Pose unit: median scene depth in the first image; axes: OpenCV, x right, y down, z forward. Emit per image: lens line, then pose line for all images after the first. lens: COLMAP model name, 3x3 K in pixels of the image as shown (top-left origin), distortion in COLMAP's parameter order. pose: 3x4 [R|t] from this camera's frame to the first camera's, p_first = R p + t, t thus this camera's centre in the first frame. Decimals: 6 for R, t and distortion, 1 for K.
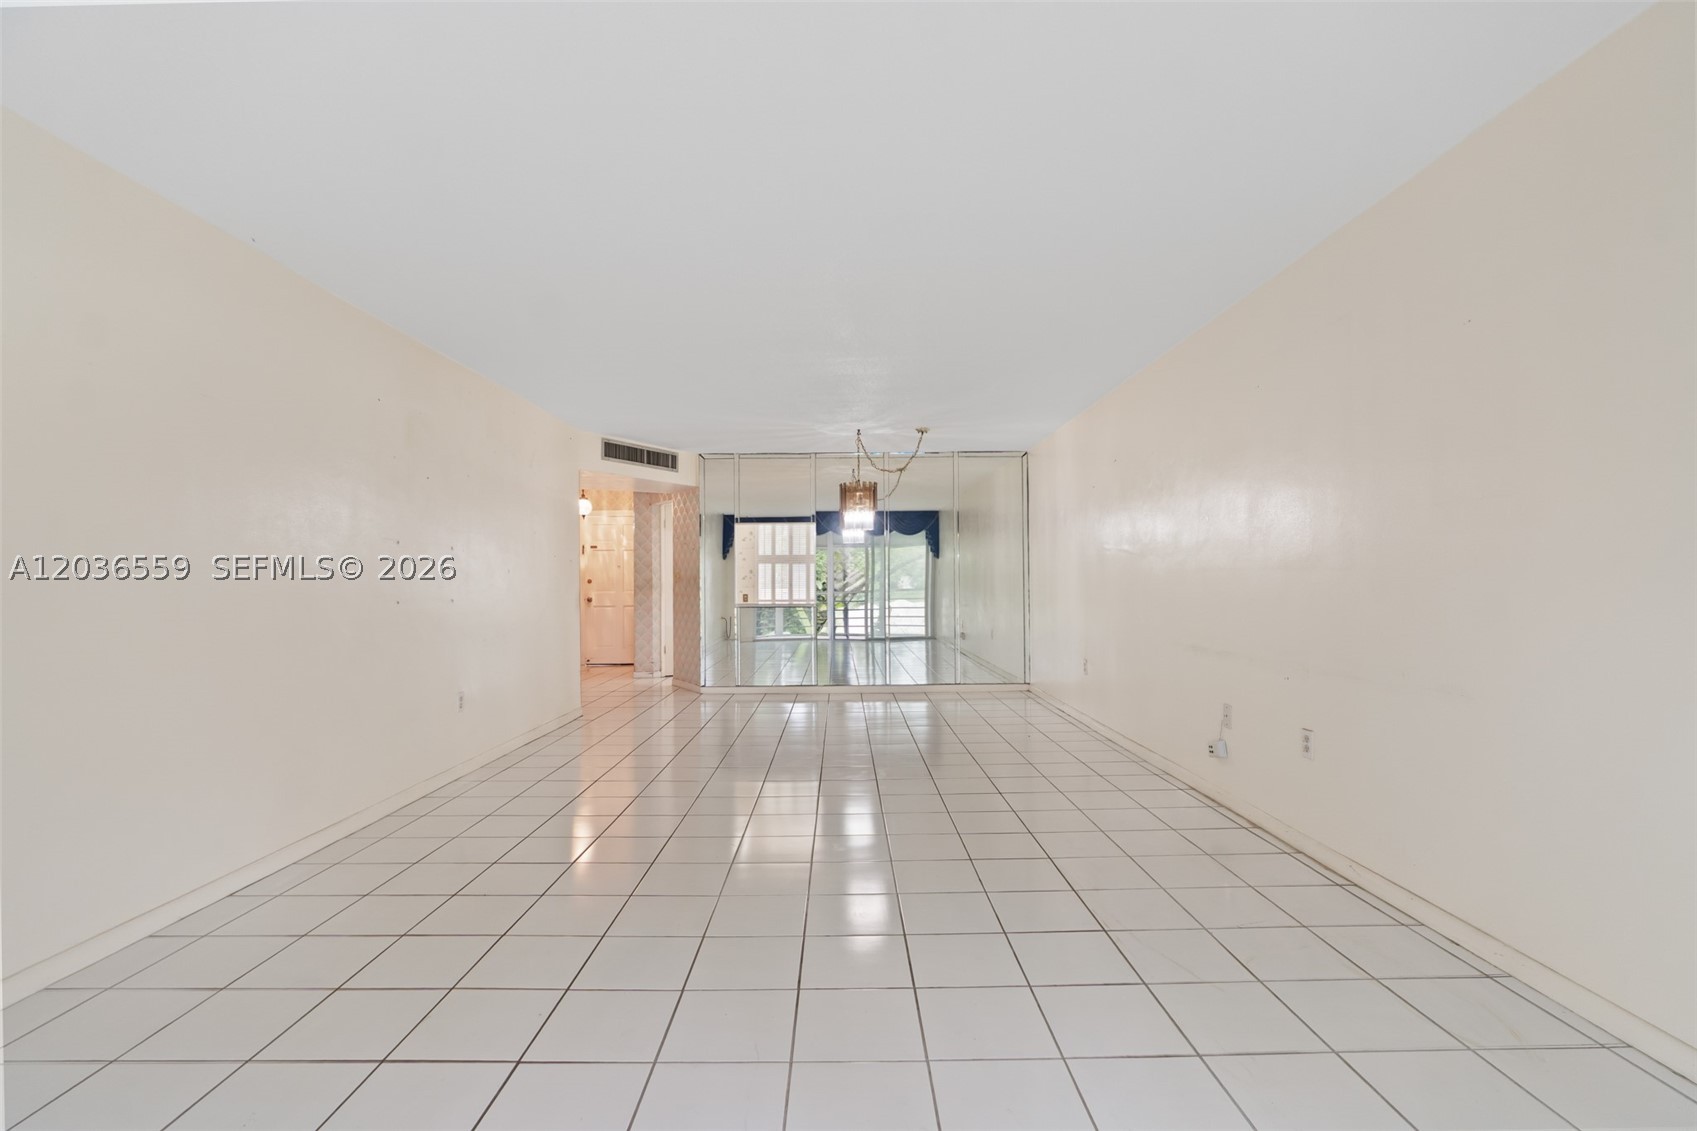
lens RADIAL K [[749.2, 0, 848.5], [0, 749.2, 565.5], [0, 0, 1]] dist [-0.008653, 0.007031]
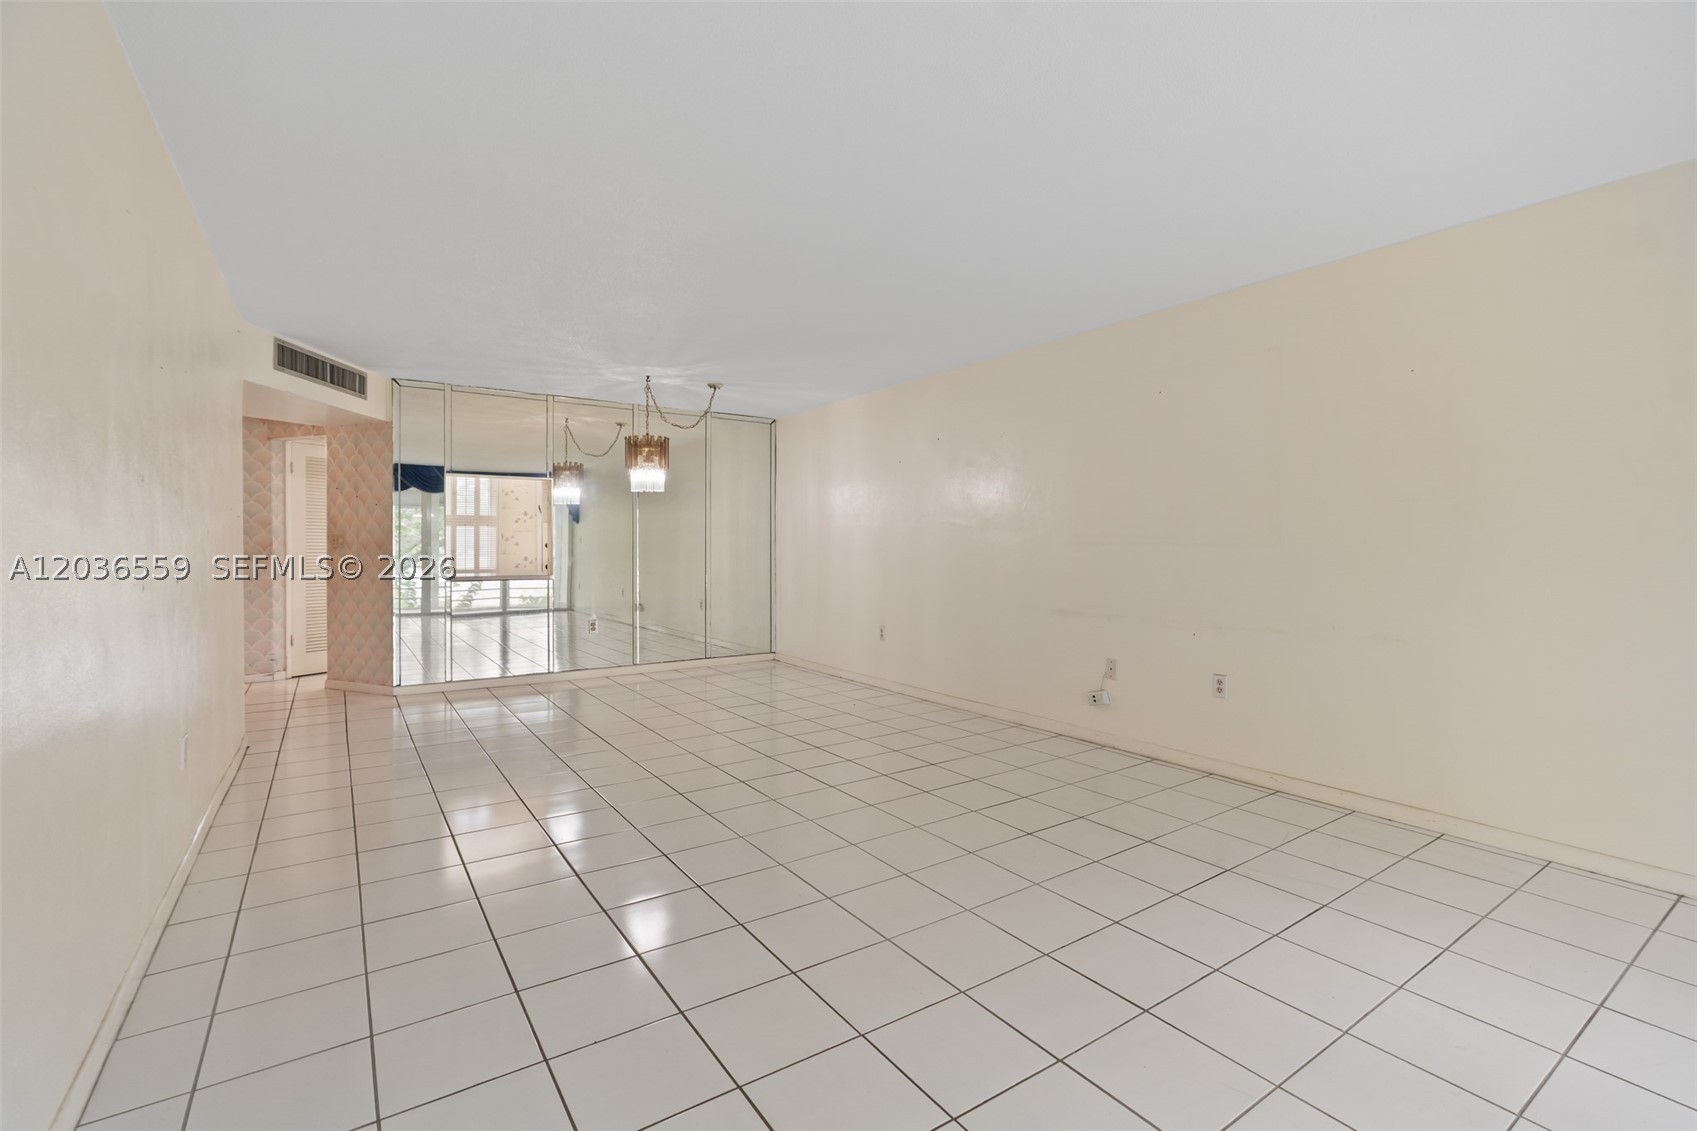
lens RADIAL K [[743.2, 0, 843.0], [0, 743.2, 548.7], [0, 0, 1]] dist [-0.003286, -0.000166]
pose [[0.833802, 0.006712, 0.552023, -0.227363], [-0.019454, 0.999662, 0.017230, 0.000340], [-0.551720, -0.025106, 0.833651, 0.123693]]
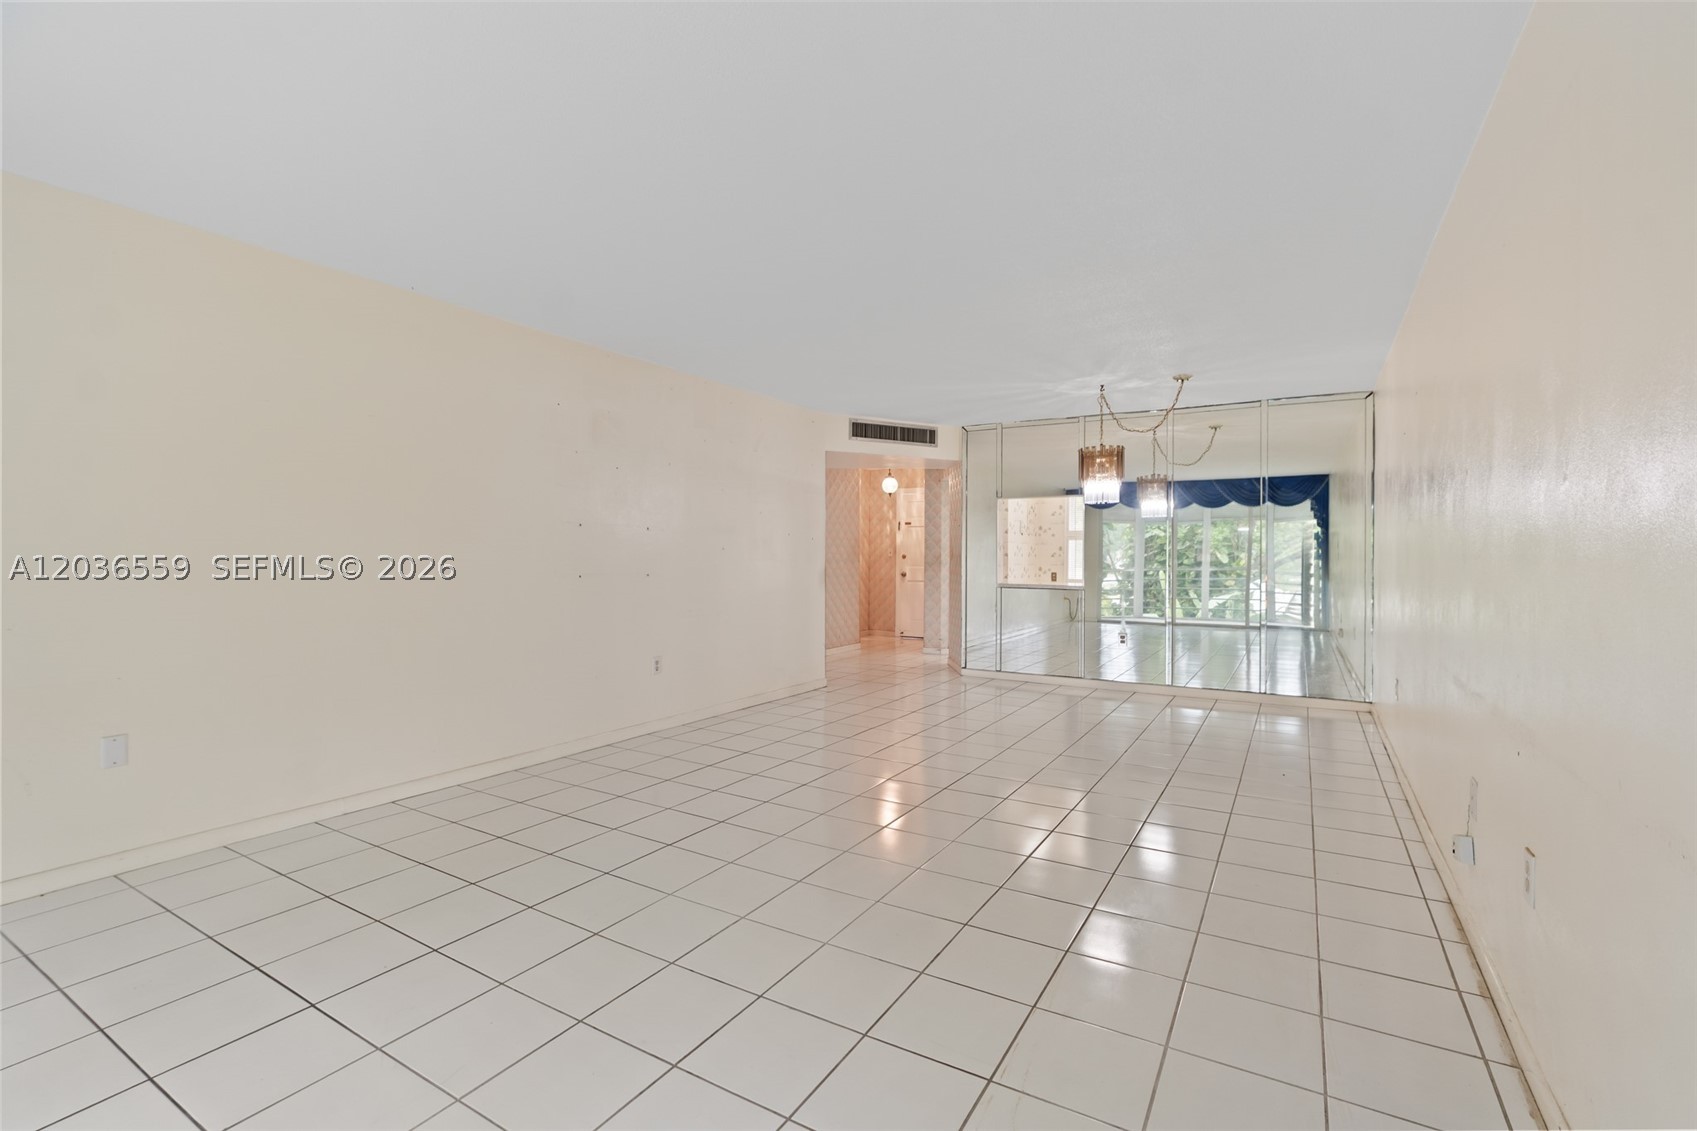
lens RADIAL K [[747.2, 0, 872.1], [0, 747.2, 547.2], [0, 0, 1]] dist [-0.000380, 0.000061]
pose [[0.865397, 0.007870, -0.501024, 0.179505], [-0.002900, 0.999939, 0.010698, -0.003939], [0.501078, -0.007805, 0.865367, 0.106685]]
